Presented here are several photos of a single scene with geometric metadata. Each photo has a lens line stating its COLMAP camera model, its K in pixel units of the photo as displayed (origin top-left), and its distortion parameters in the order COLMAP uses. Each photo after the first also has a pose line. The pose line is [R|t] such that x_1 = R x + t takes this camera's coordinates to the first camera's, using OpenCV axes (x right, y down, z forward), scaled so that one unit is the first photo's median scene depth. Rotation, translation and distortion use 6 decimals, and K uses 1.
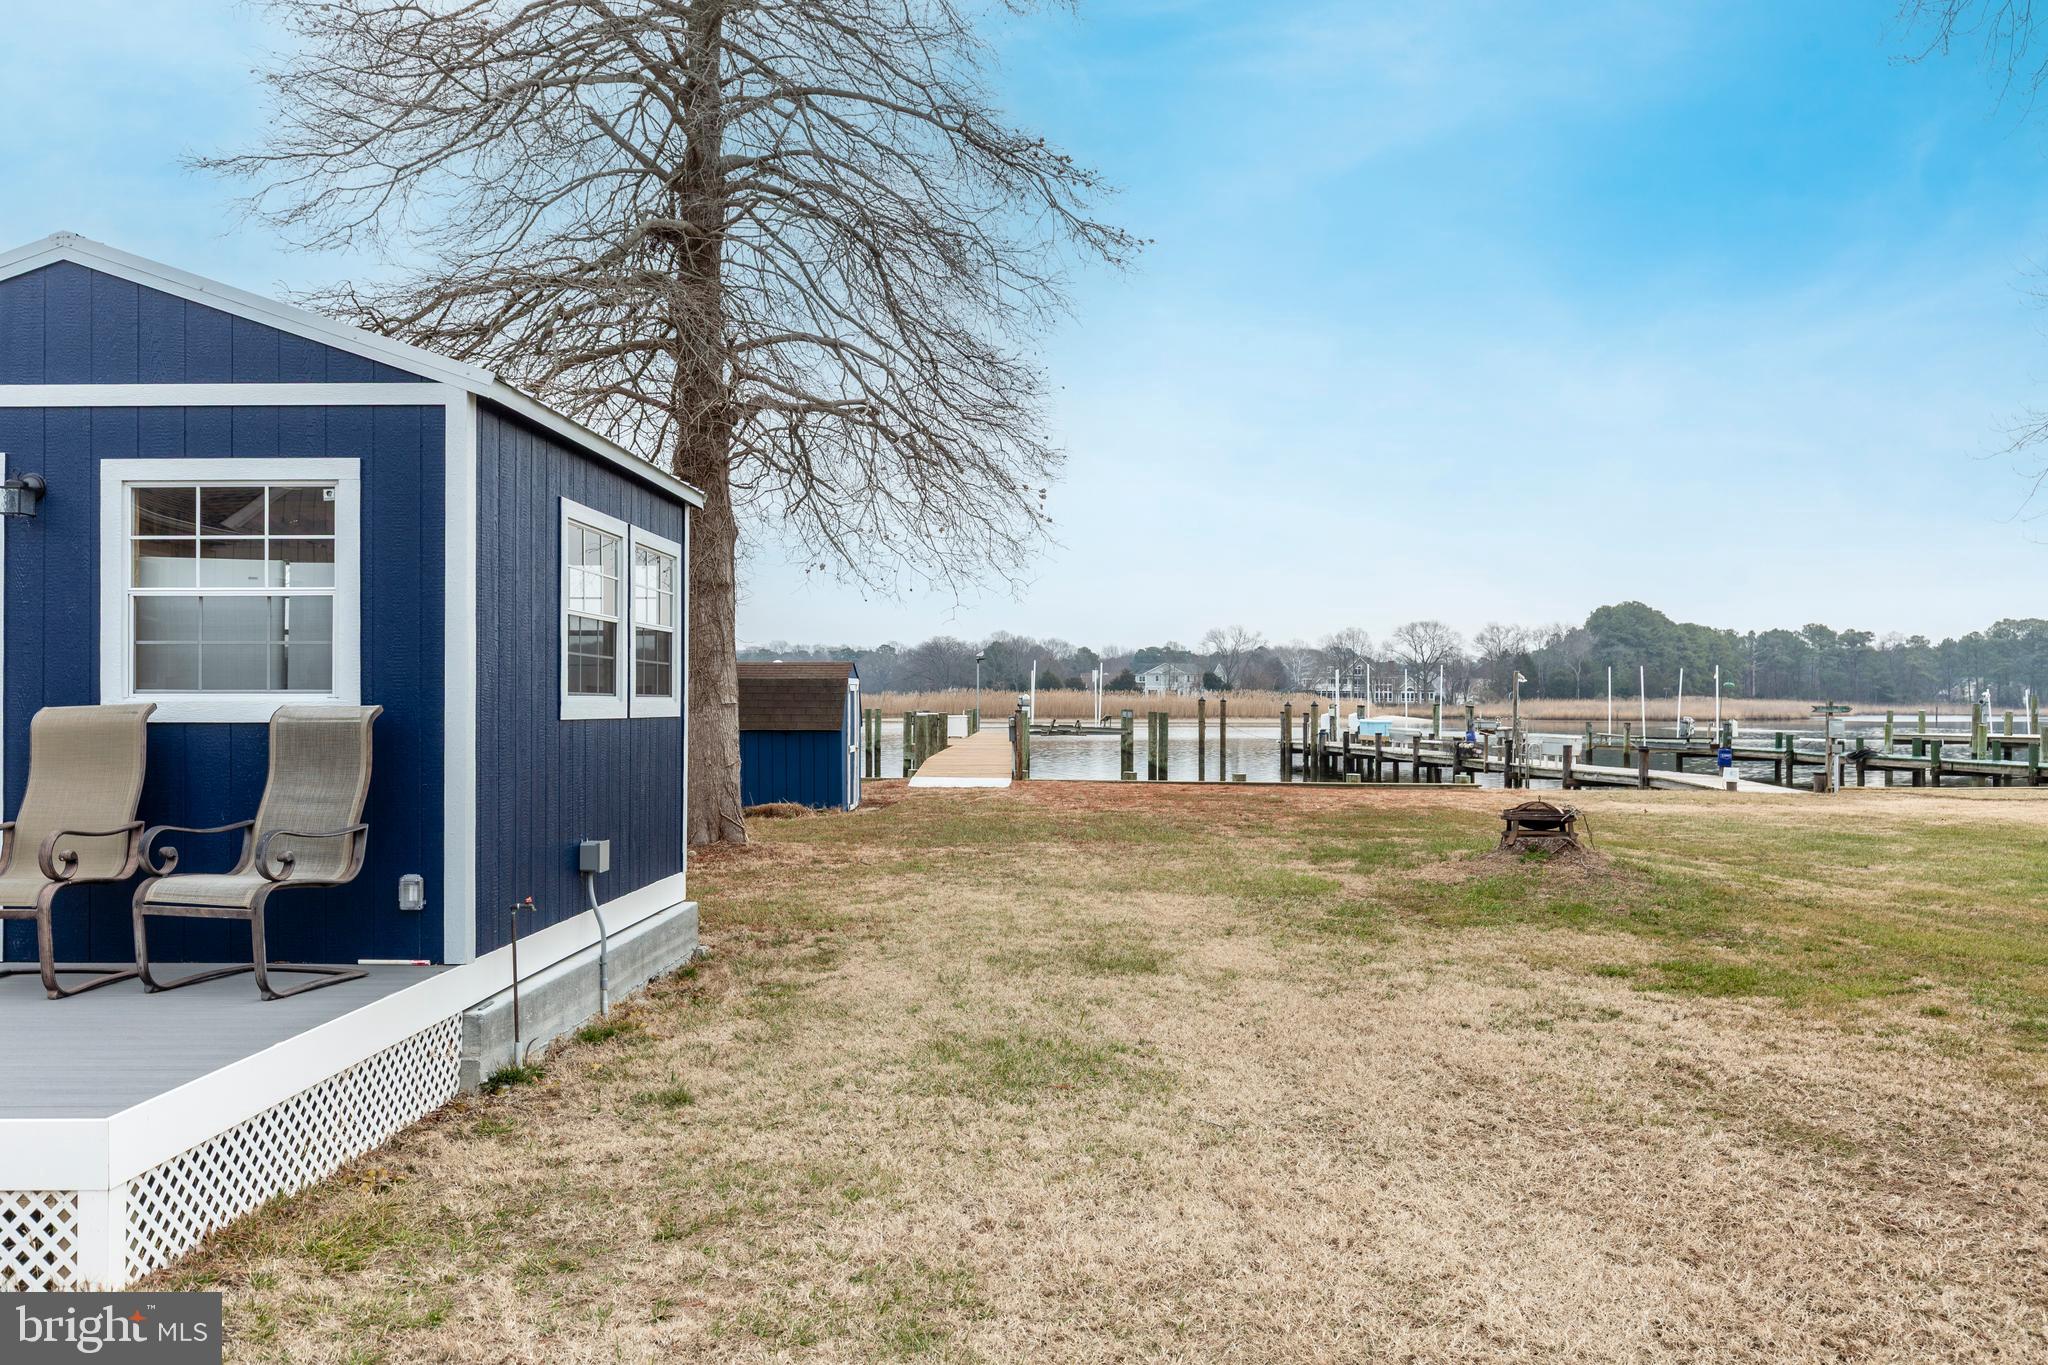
lens RADIAL K [[1542.4, 0, 1024.7], [0, 1542.4, 695.9], [0, 0, 1]] dist [0.006049, -0.002059]
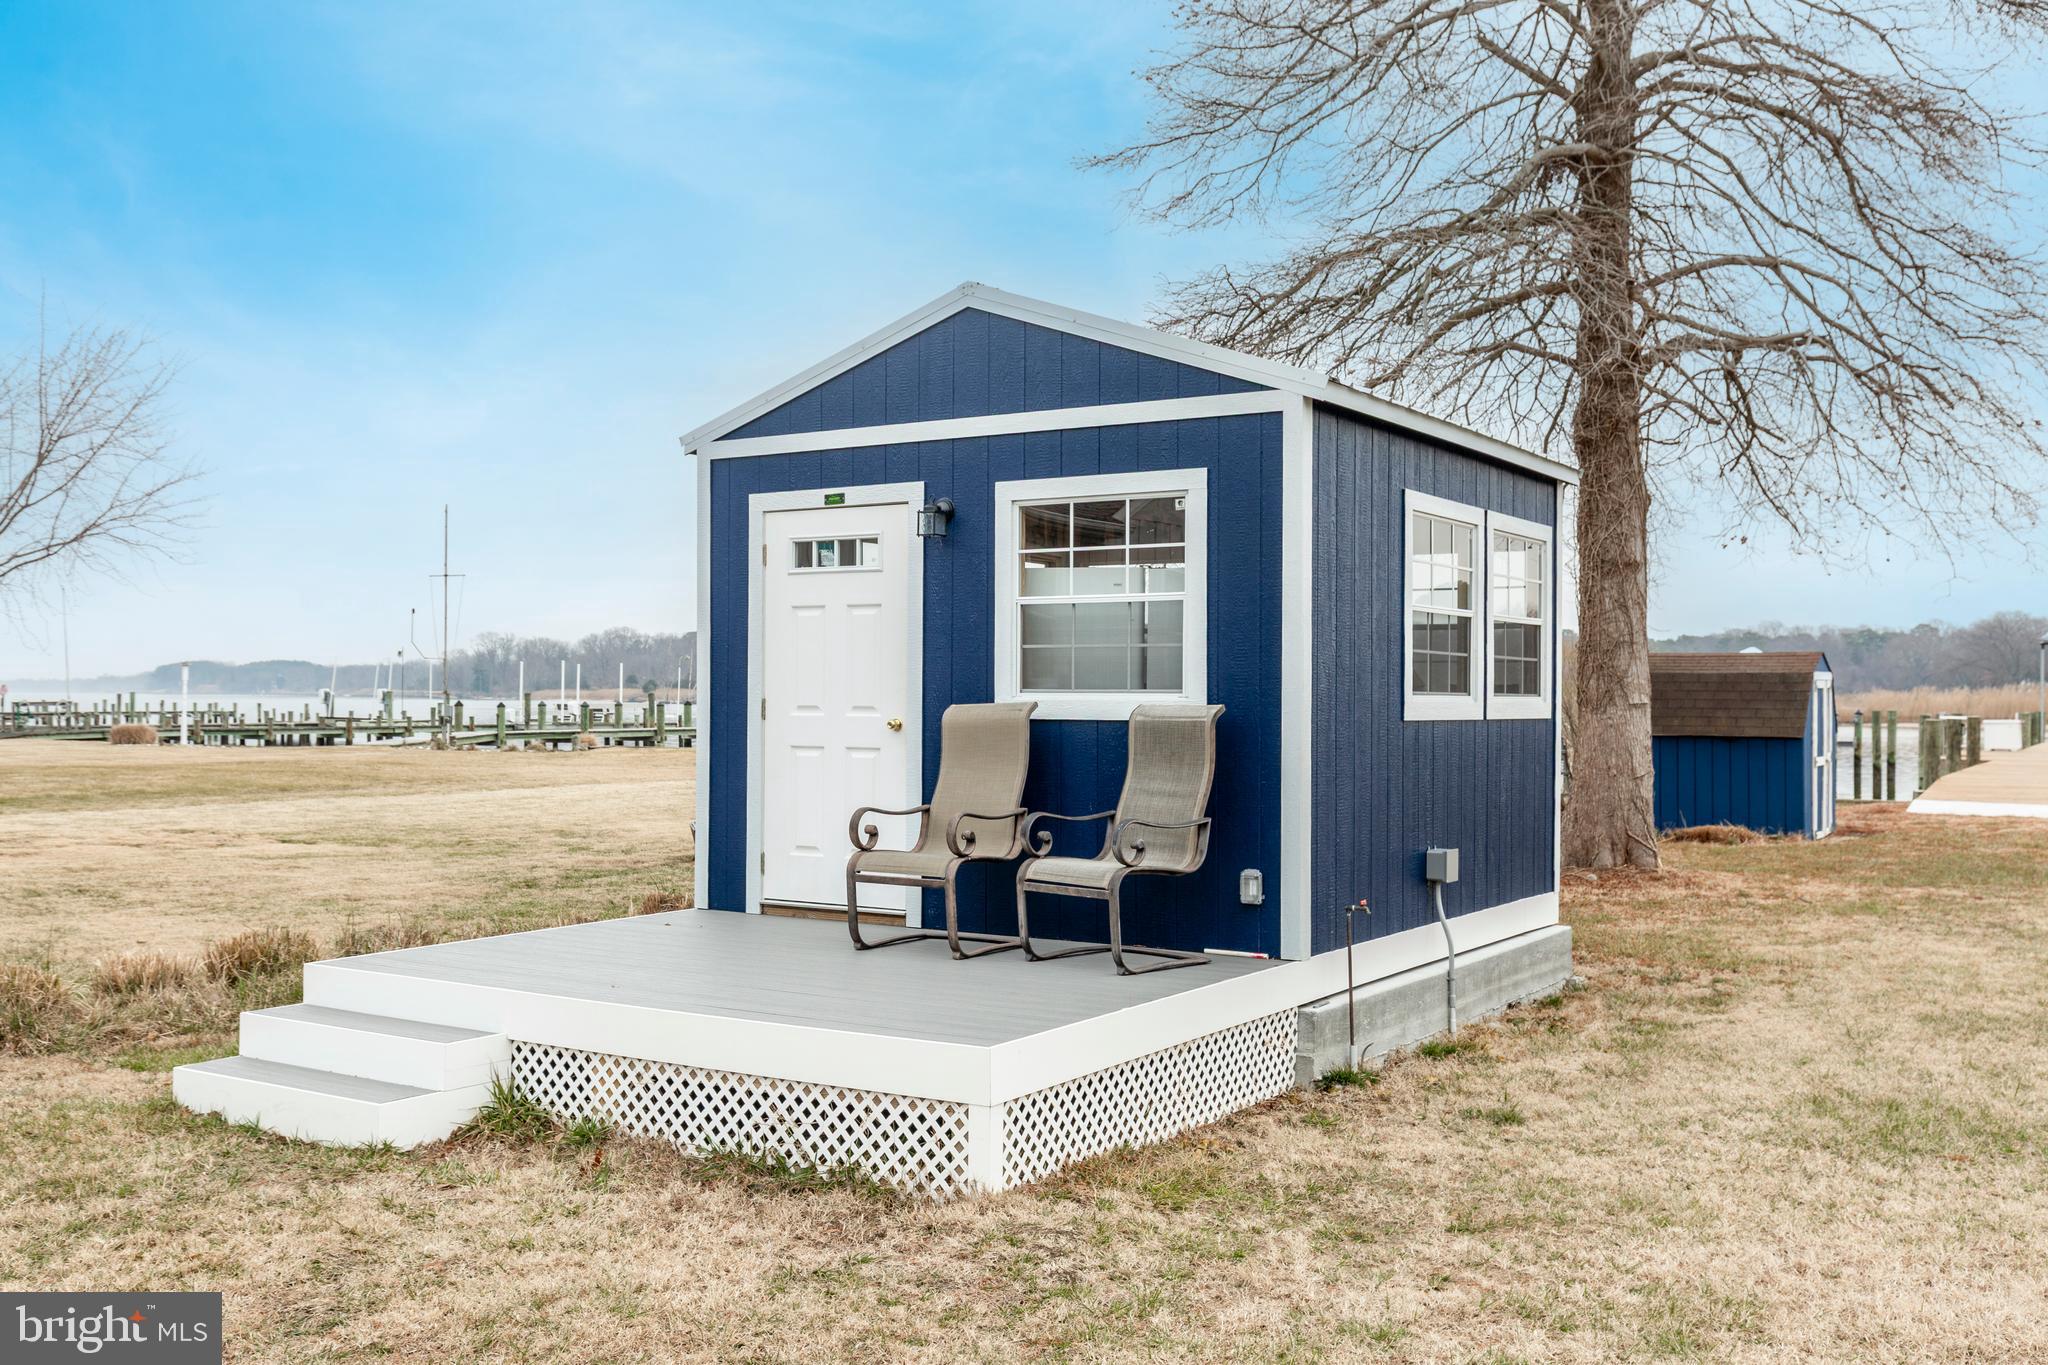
lens RADIAL K [[1891.6, 0, 1024.0], [0, 1891.6, 682.5], [0, 0, 1]] dist [0.003371, 0.006118]
pose [[0.860627, -0.000409, -0.509236, 0.092955], [-0.002195, 0.999987, -0.004512, -0.002291], [0.509231, 0.005000, 0.860615, -0.132070]]
